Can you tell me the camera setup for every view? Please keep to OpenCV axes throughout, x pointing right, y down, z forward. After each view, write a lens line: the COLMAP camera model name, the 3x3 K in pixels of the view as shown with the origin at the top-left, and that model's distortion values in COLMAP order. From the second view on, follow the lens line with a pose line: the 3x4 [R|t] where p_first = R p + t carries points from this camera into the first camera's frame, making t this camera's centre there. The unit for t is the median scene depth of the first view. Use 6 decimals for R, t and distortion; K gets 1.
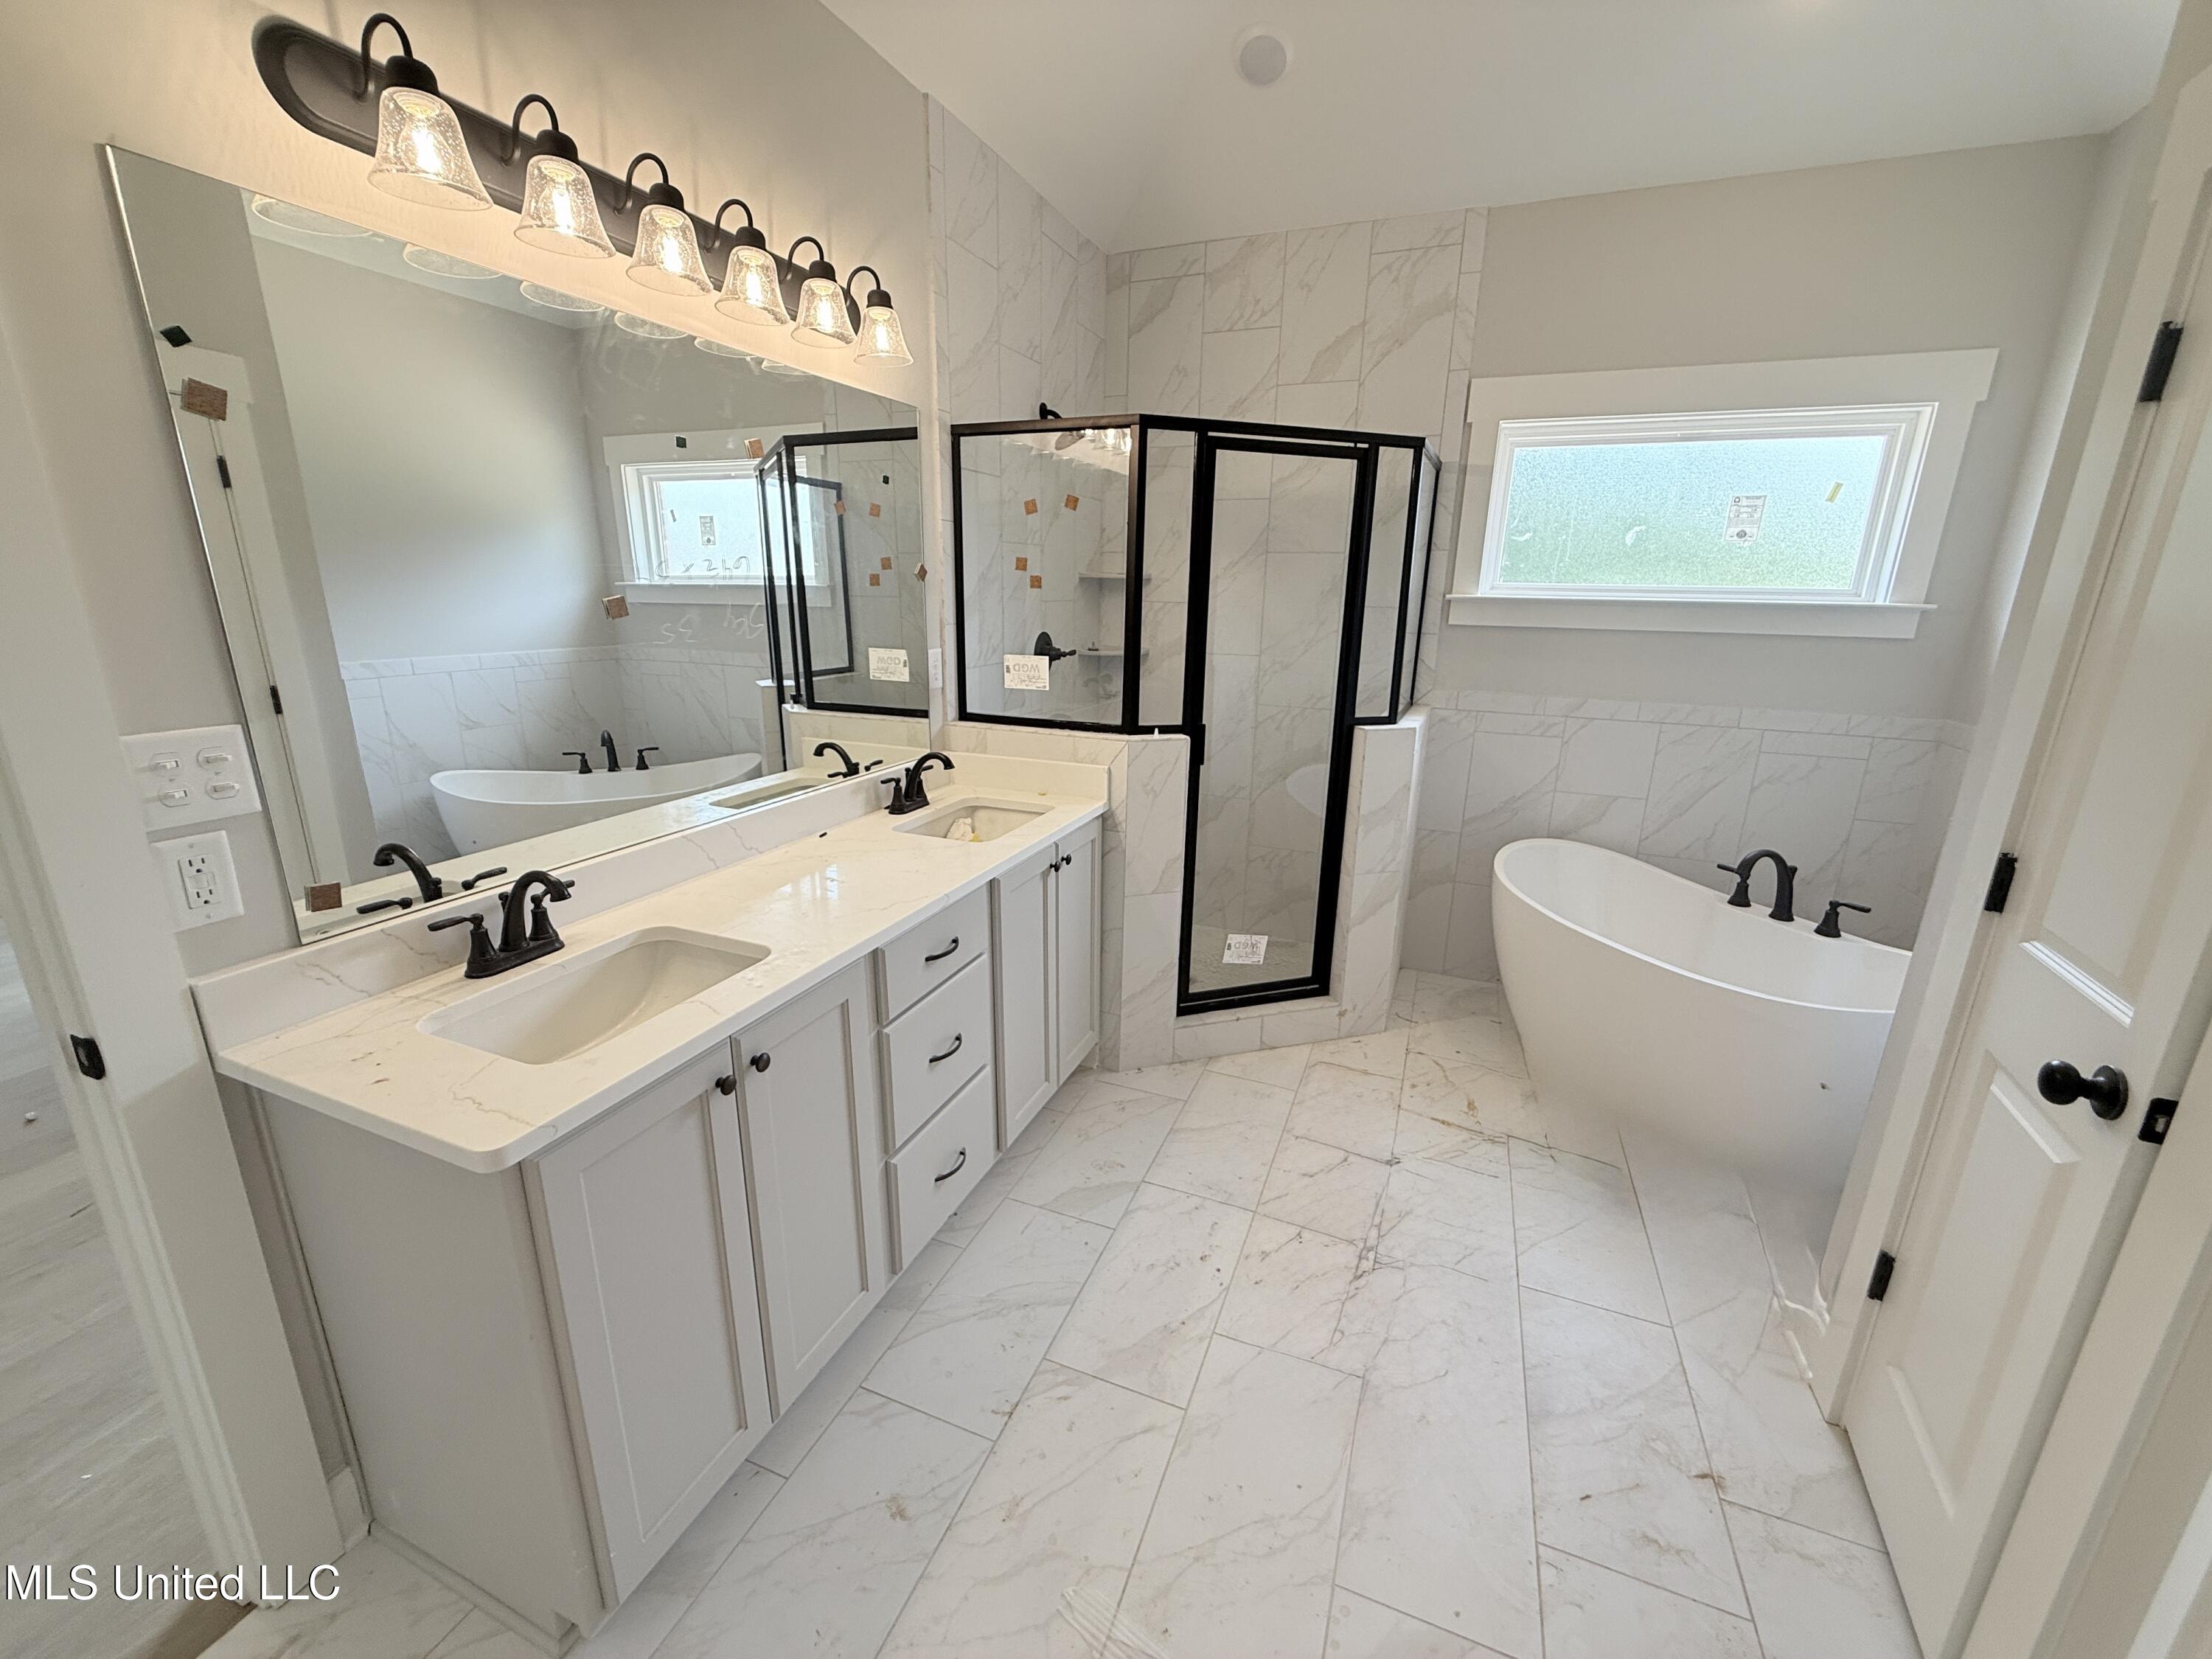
lens RADIAL K [[882.2, 0, 1099.7], [0, 882.2, 828.1], [0, 0, 1]] dist [0.000725, -0.000547]
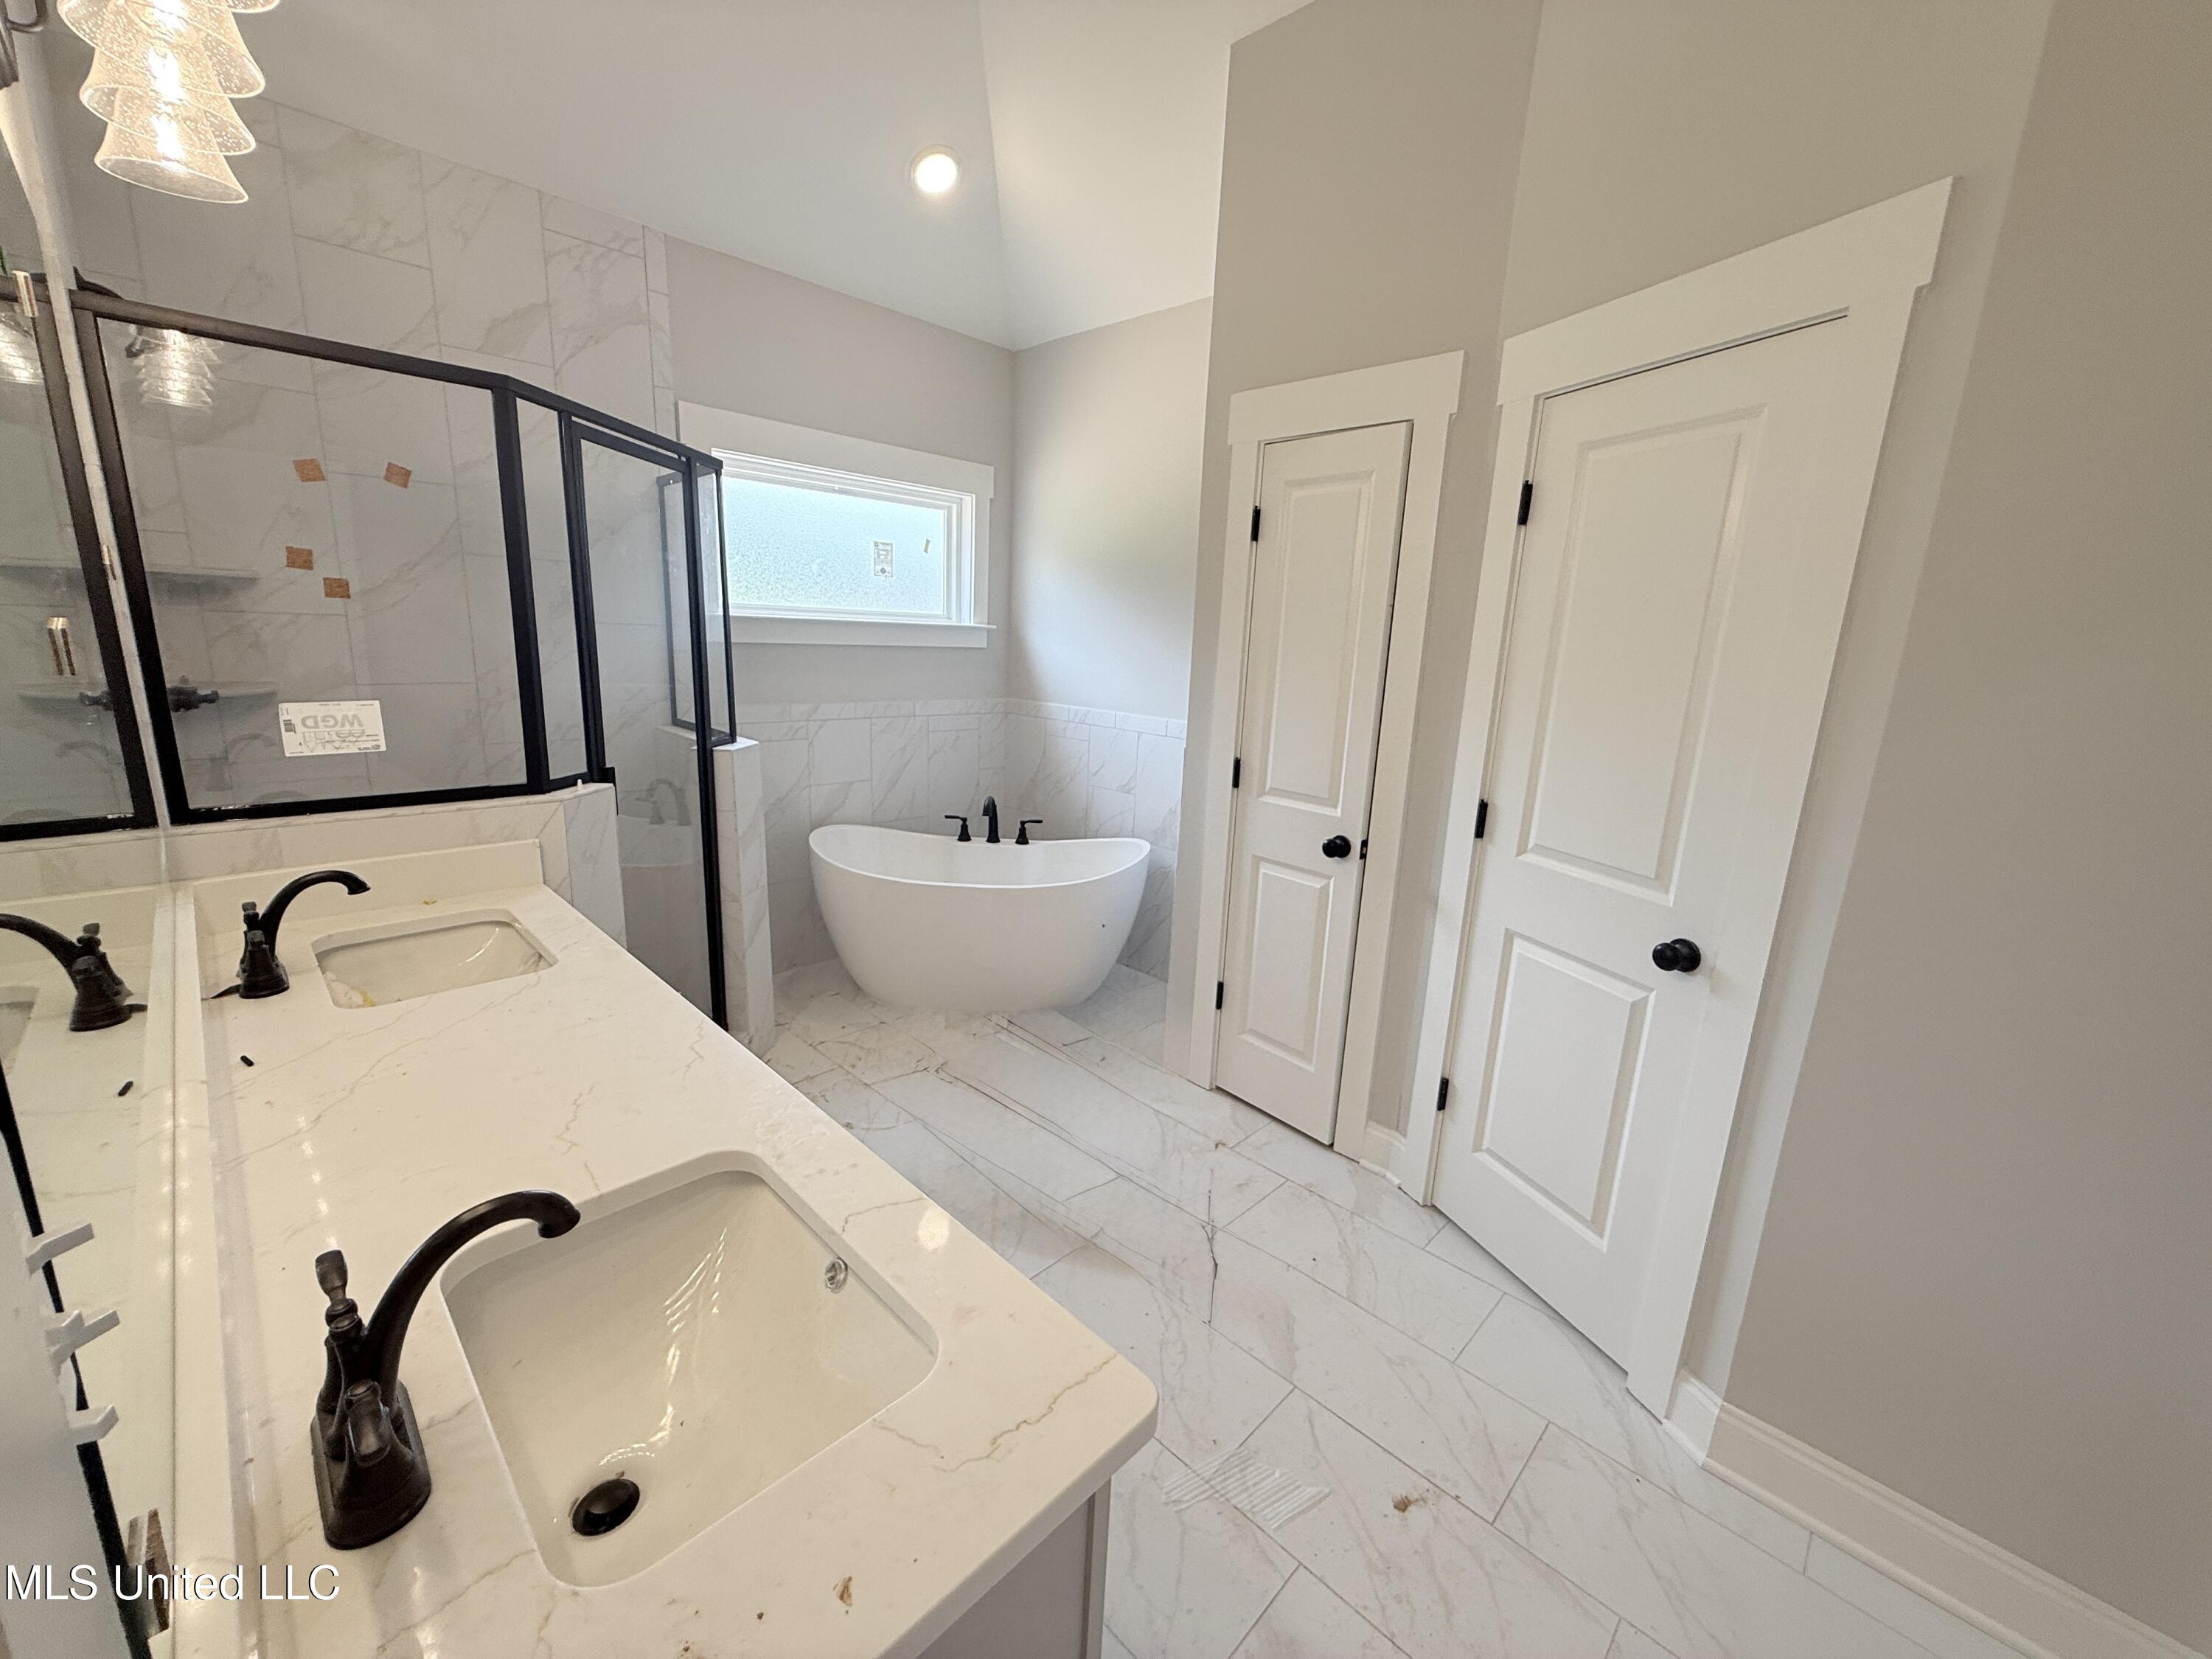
lens RADIAL K [[882.2, 0, 1099.8], [0, 882.2, 828.1], [0, 0, 1]] dist [0.000725, -0.000547]
pose [[0.376328, -0.204863, 0.903553, -0.460074], [0.209772, 0.968761, 0.132278, -0.072912], [-0.902426, 0.139760, 0.407547, 0.243166]]
